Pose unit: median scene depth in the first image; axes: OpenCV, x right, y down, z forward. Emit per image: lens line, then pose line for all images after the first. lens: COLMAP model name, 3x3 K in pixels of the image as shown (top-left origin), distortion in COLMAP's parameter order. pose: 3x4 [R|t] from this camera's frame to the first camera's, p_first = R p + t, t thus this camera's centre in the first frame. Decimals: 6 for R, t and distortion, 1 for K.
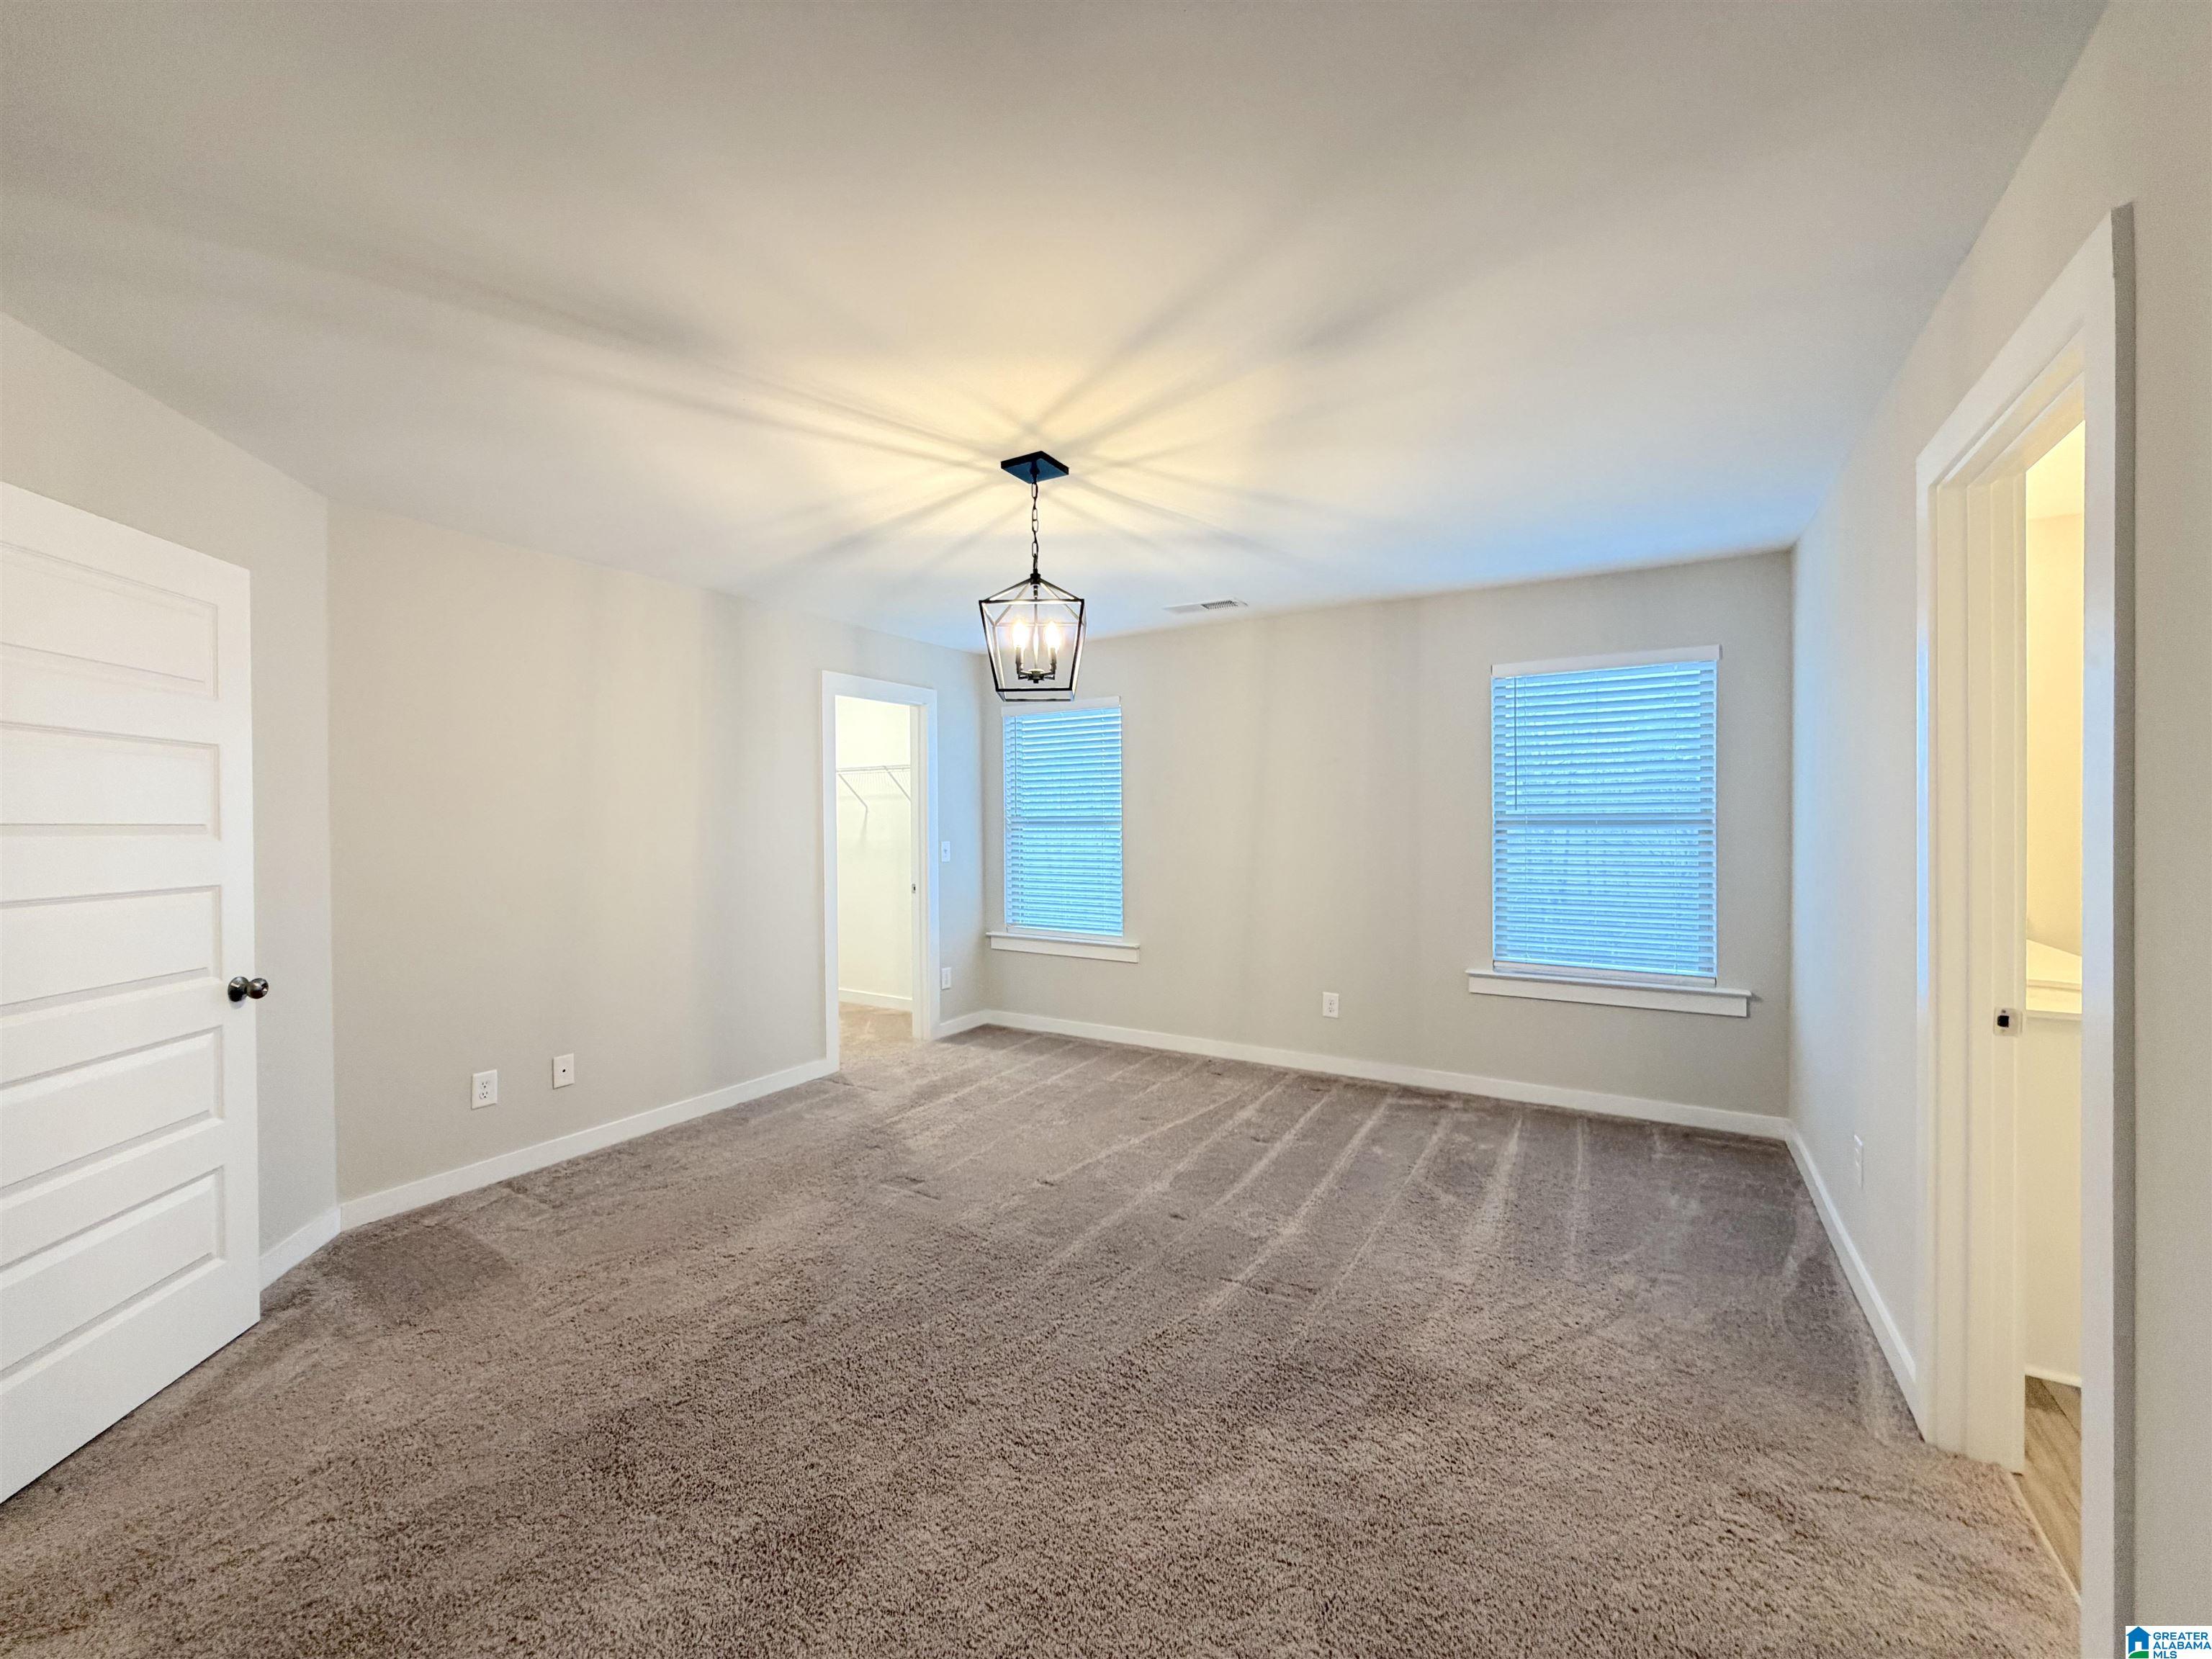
lens RADIAL K [[883.7, 0, 1096.1], [0, 883.7, 826.9], [0, 0, 1]] dist [-0.001736, 0.000219]
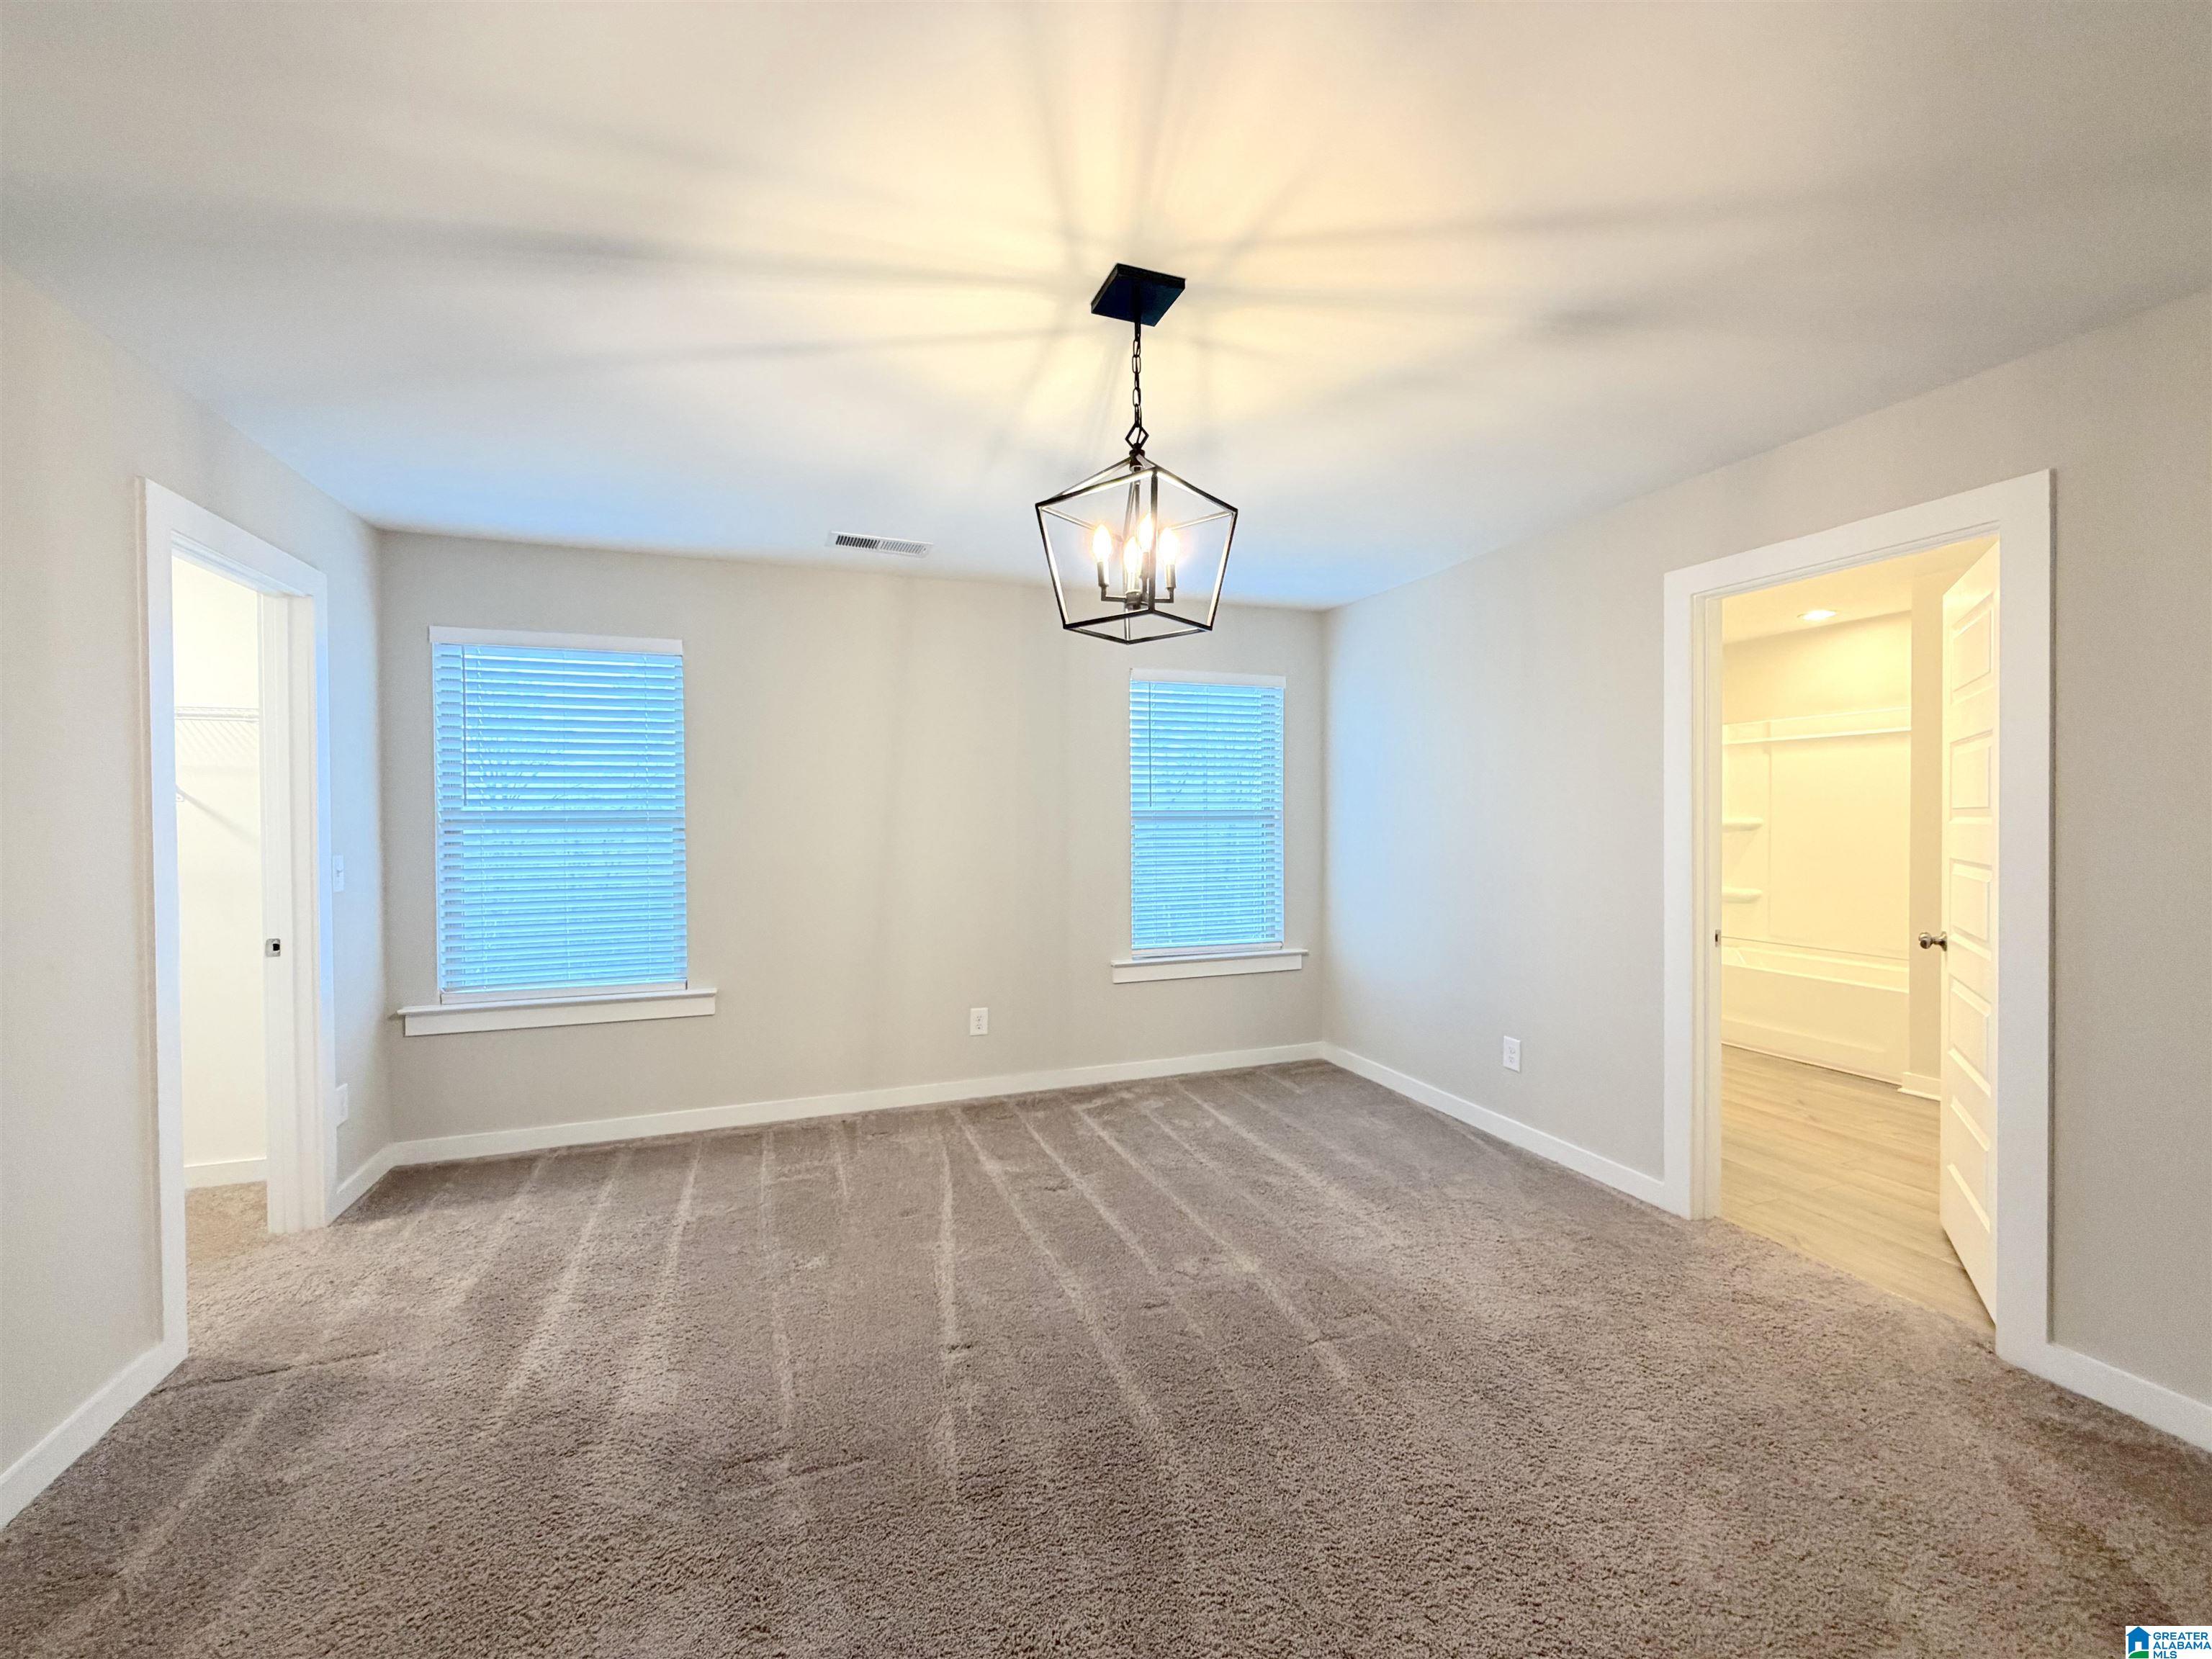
lens RADIAL K [[883.7, 0, 1096.1], [0, 883.7, 826.9], [0, 0, 1]] dist [-0.001736, 0.000219]
pose [[0.623836, -0.008317, 0.781511, -0.430007], [0.008891, 0.999954, 0.003545, 0.001614], [-0.781505, 0.004737, 0.623882, 0.410734]]
